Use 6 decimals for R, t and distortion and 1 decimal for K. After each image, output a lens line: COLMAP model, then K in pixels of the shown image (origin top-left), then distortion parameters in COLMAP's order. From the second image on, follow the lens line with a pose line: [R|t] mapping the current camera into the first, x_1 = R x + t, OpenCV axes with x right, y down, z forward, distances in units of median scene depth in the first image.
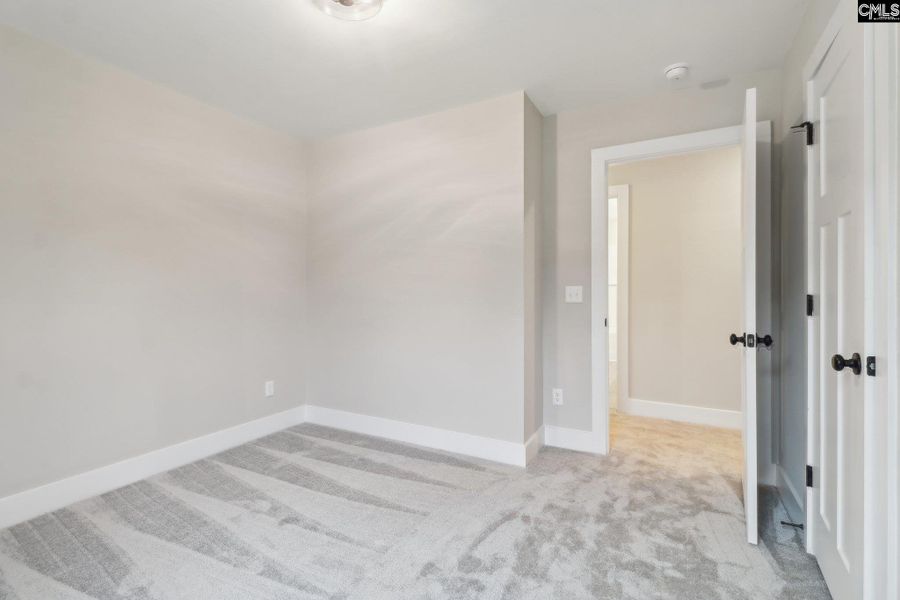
lens RADIAL K [[429.0, 0, 451.8], [0, 429.0, 297.9], [0, 0, 1]] dist [0.002065, -0.001281]
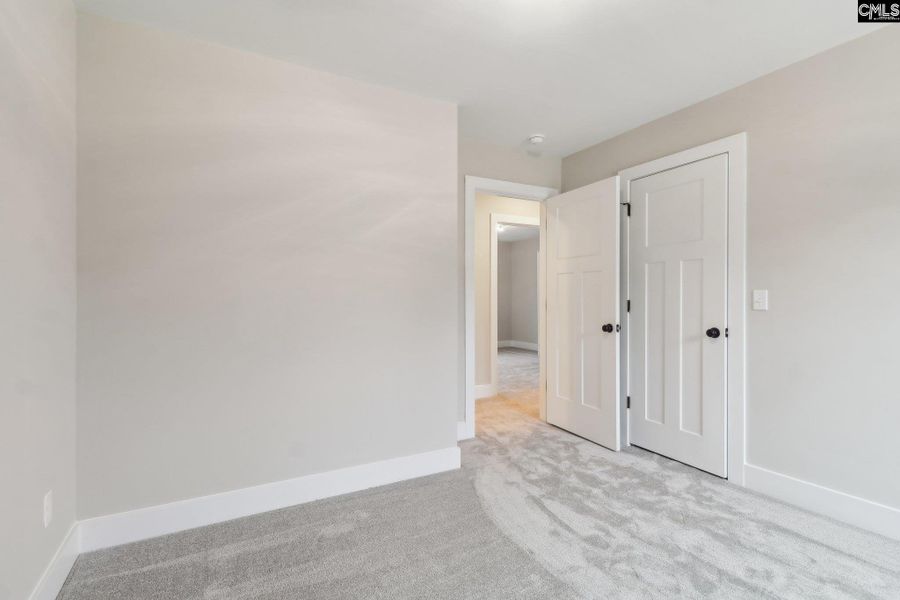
lens RADIAL K [[429.0, 0, 424.5], [0, 429.0, 307.4], [0, 0, 1]] dist [0.002065, -0.001281]
pose [[0.522252, -0.008788, 0.852746, -0.952878], [0.007727, 0.999955, 0.005573, 0.004159], [-0.852756, 0.003678, 0.522296, 0.672090]]
